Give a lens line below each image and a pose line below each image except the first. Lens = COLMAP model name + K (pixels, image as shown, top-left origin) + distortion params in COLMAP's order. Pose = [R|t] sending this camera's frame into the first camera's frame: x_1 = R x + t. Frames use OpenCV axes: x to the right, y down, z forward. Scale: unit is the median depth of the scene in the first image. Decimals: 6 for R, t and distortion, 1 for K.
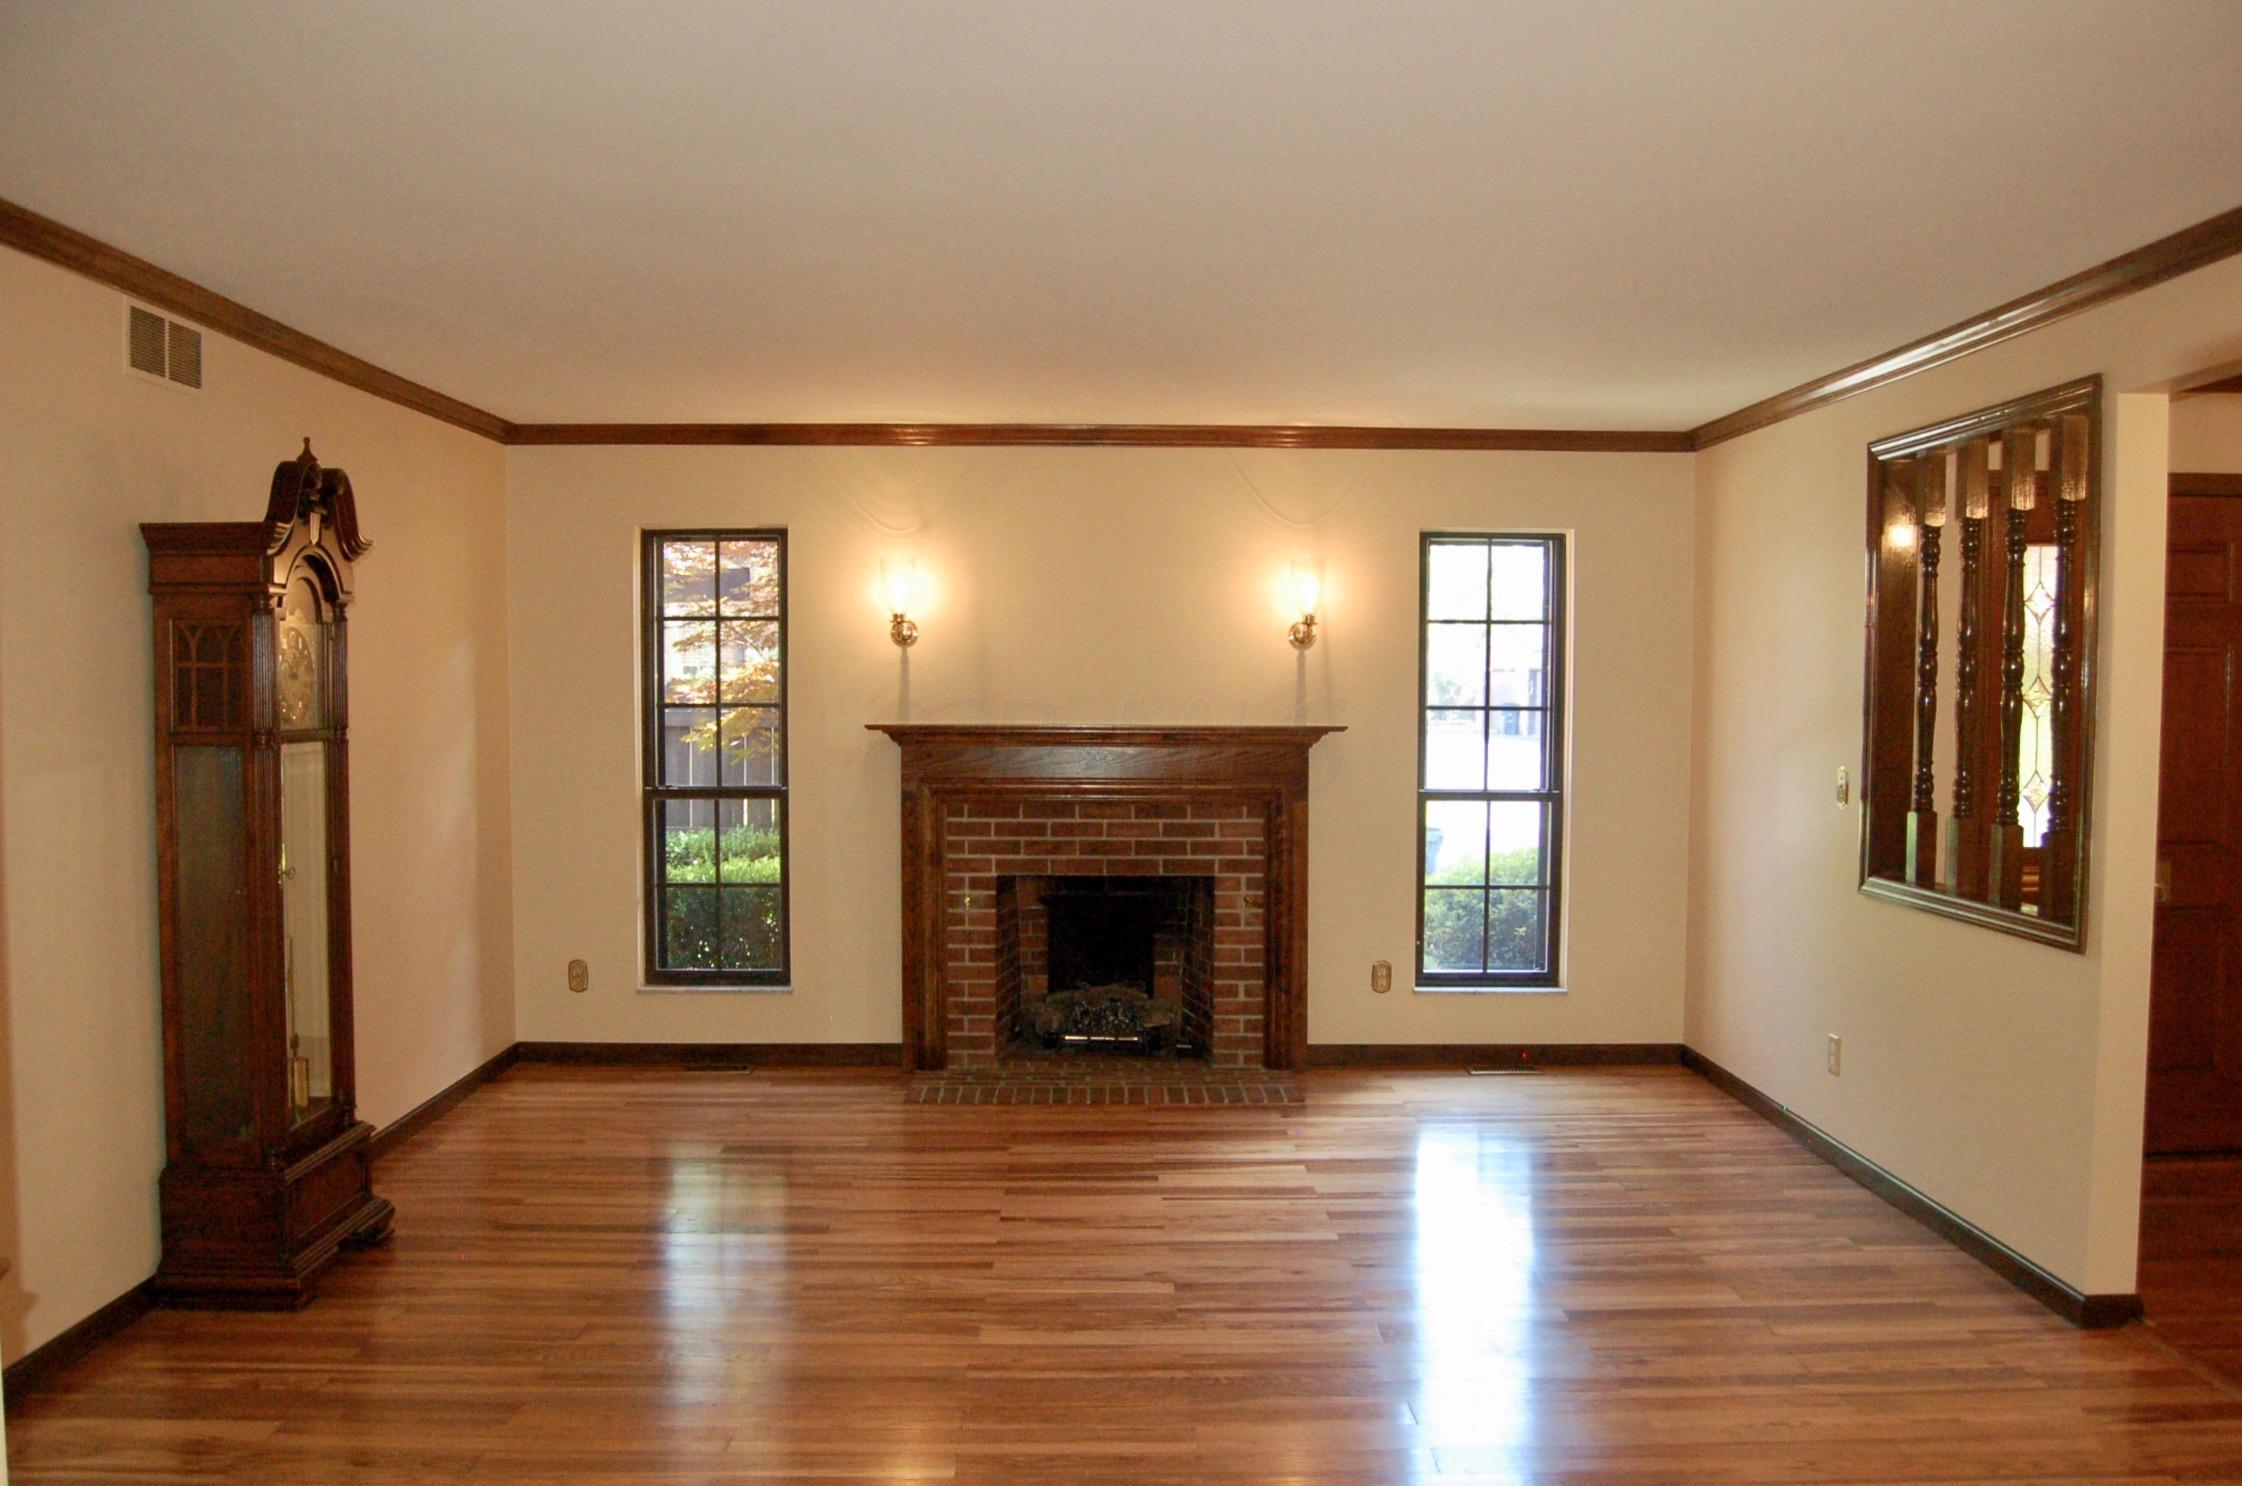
lens RADIAL K [[1747.5, 0, 1121.0], [0, 1747.5, 743.0], [0, 0, 1]] dist [-0.076932, 0.003162]
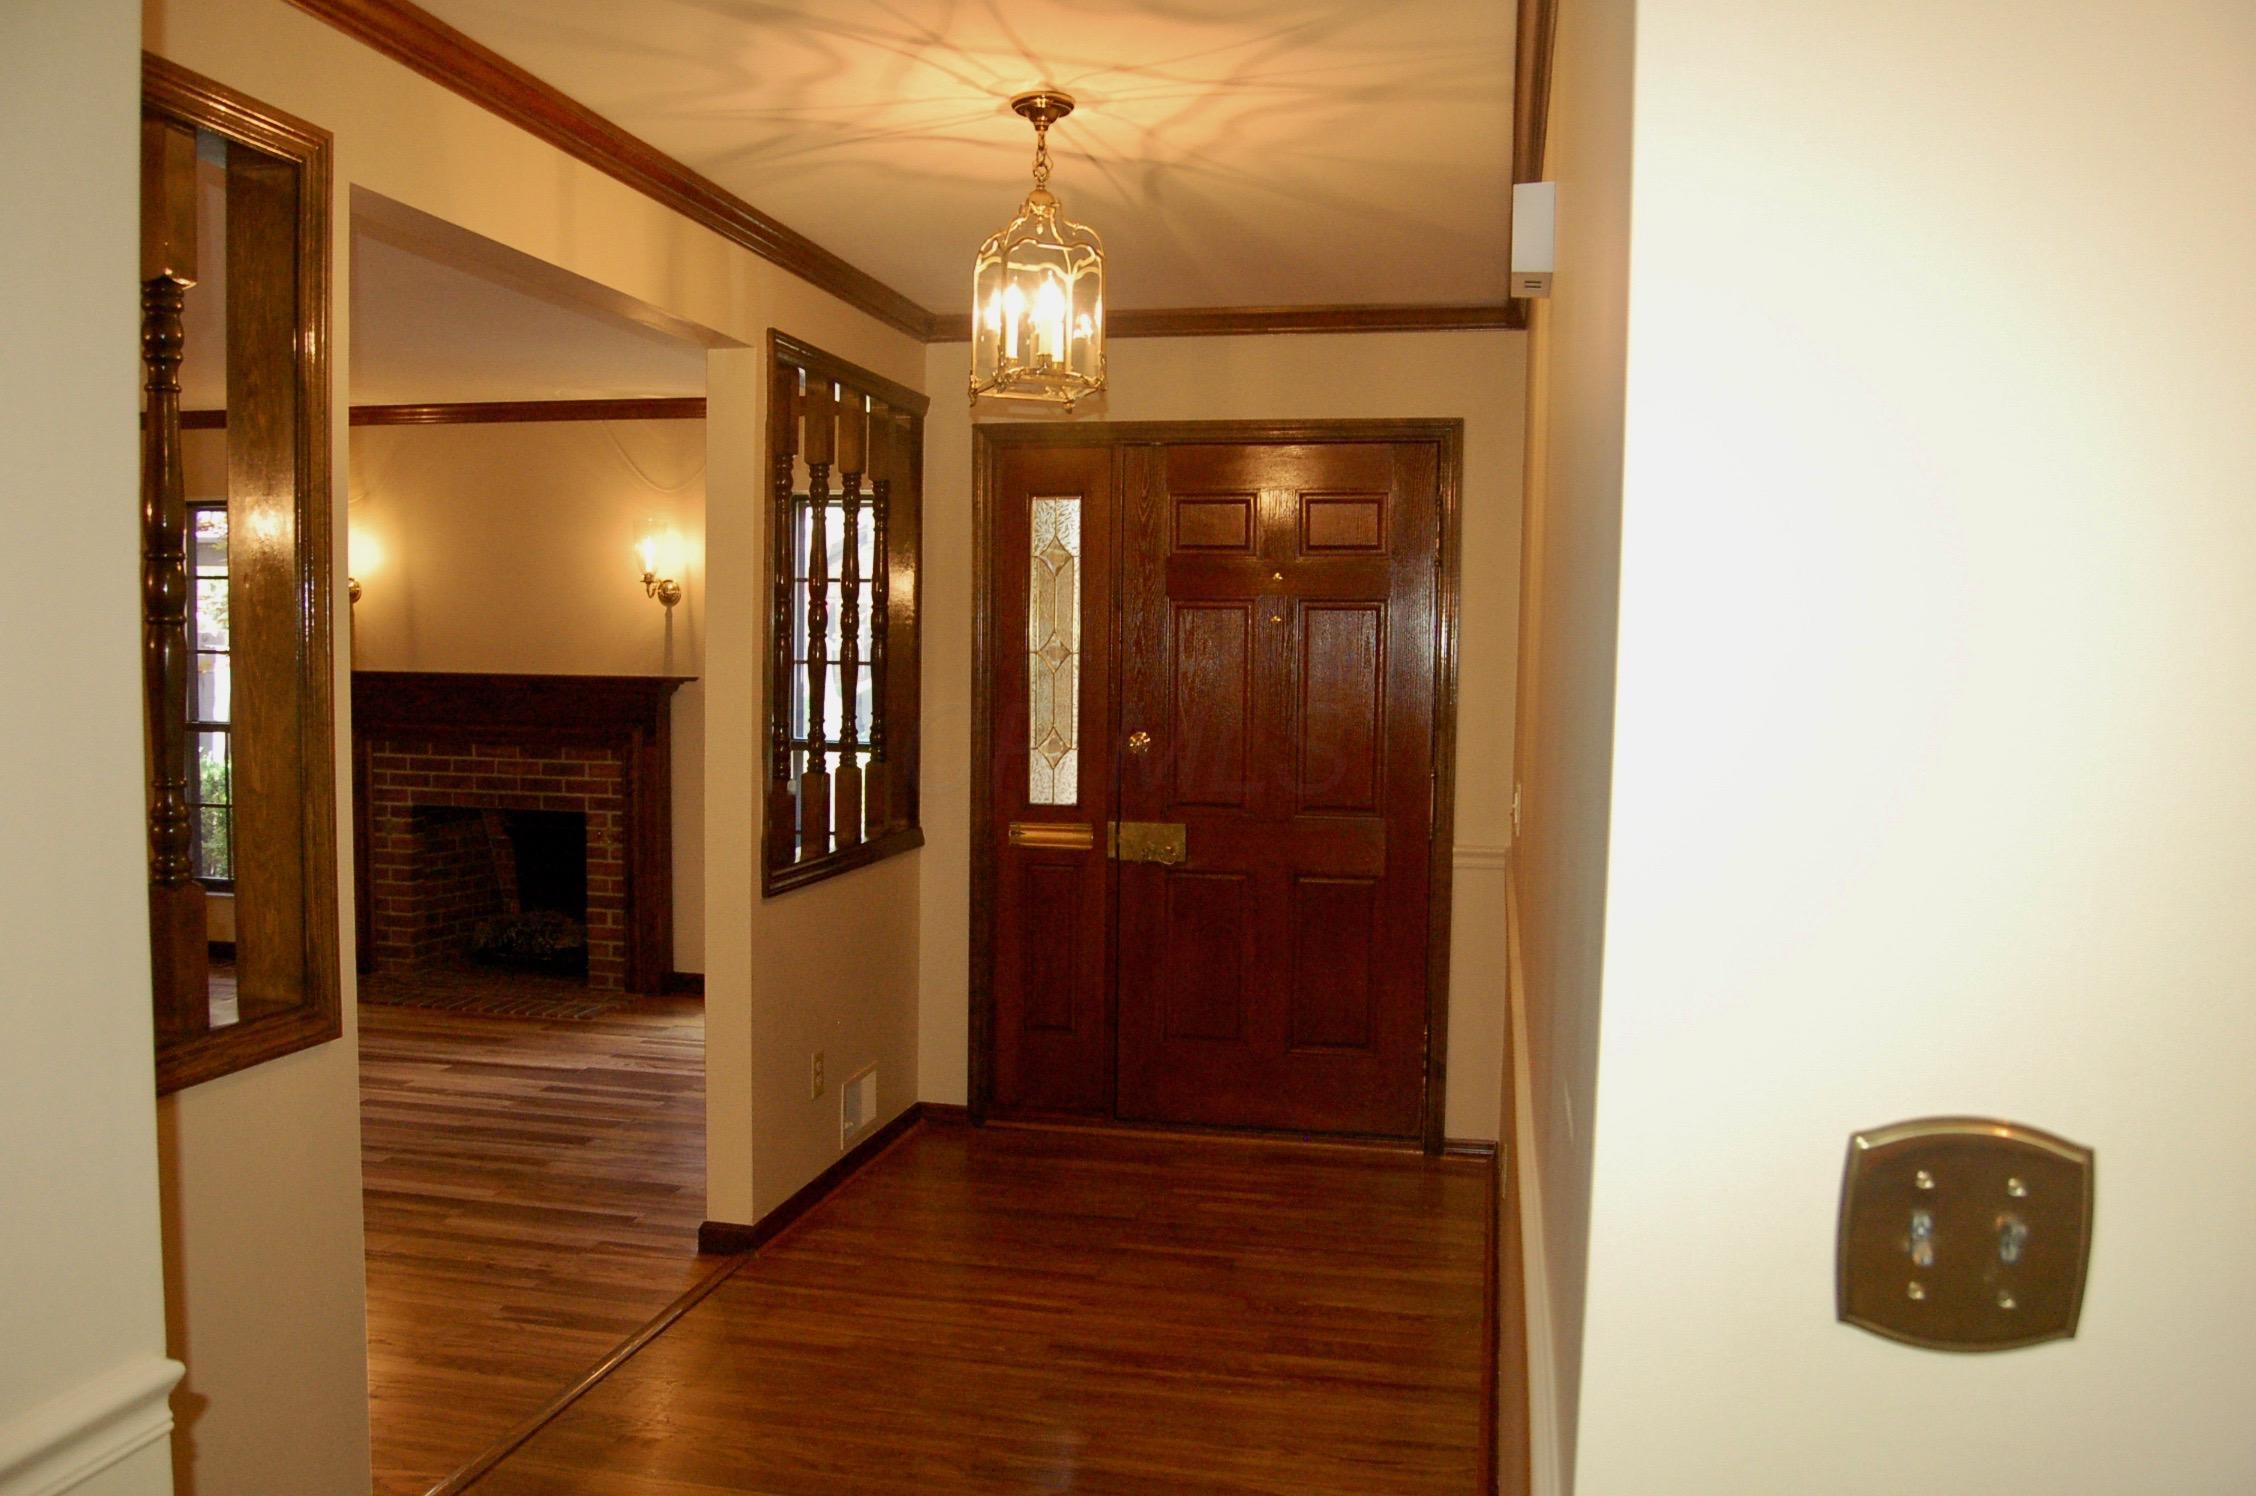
lens RADIAL K [[1758.4, 0, 1128.0], [0, 1758.4, 748.0], [0, 0, 1]] dist [-0.076932, 0.003162]
pose [[0.972209, 0.025153, -0.232759, 0.637828], [-0.020144, 0.999512, 0.023874, 0.002722], [0.233245, -0.018522, 0.972241, 0.015729]]
